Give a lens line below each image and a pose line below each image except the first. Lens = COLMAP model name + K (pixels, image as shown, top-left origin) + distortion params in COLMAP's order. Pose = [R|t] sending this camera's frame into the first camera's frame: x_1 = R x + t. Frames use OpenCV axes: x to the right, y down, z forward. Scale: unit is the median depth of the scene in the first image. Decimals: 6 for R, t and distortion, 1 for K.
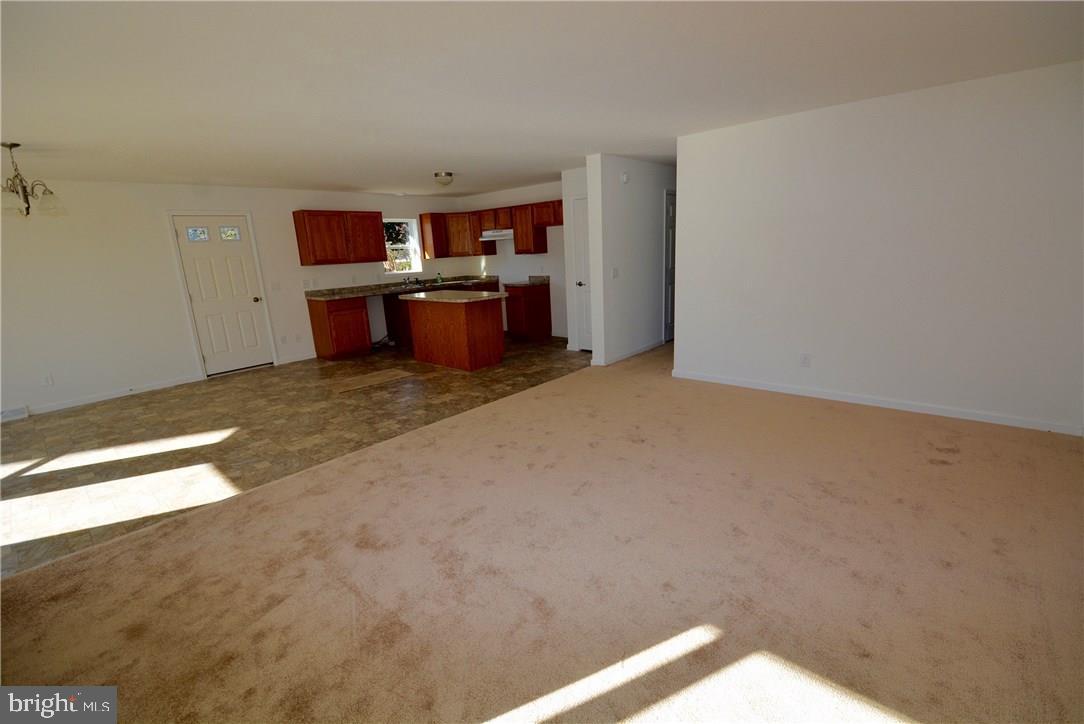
lens RADIAL K [[486.9, 0, 543.0], [0, 486.9, 363.3], [0, 0, 1]] dist [-0.003187, -0.001147]
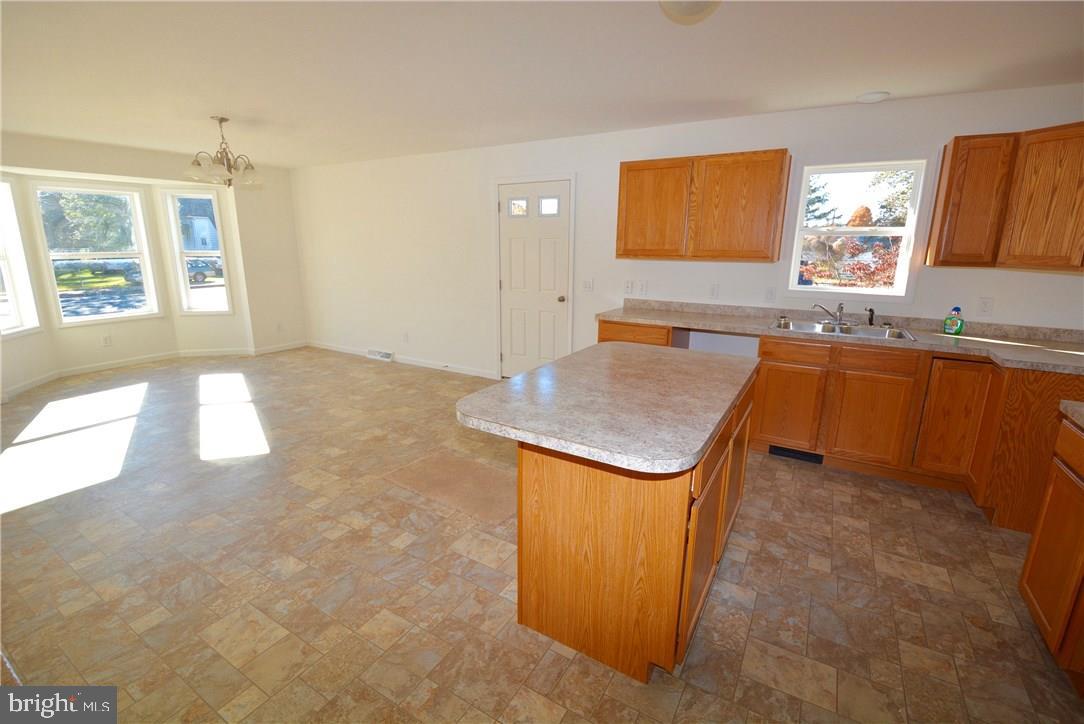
lens RADIAL K [[486.9, 0, 545.6], [0, 486.9, 359.9], [0, 0, 1]] dist [-0.003187, -0.001147]
pose [[0.209904, 0.274668, -0.938348, 0.102017], [-0.250852, 0.942733, 0.219837, -0.191122], [0.944994, 0.189242, 0.266784, 0.774490]]
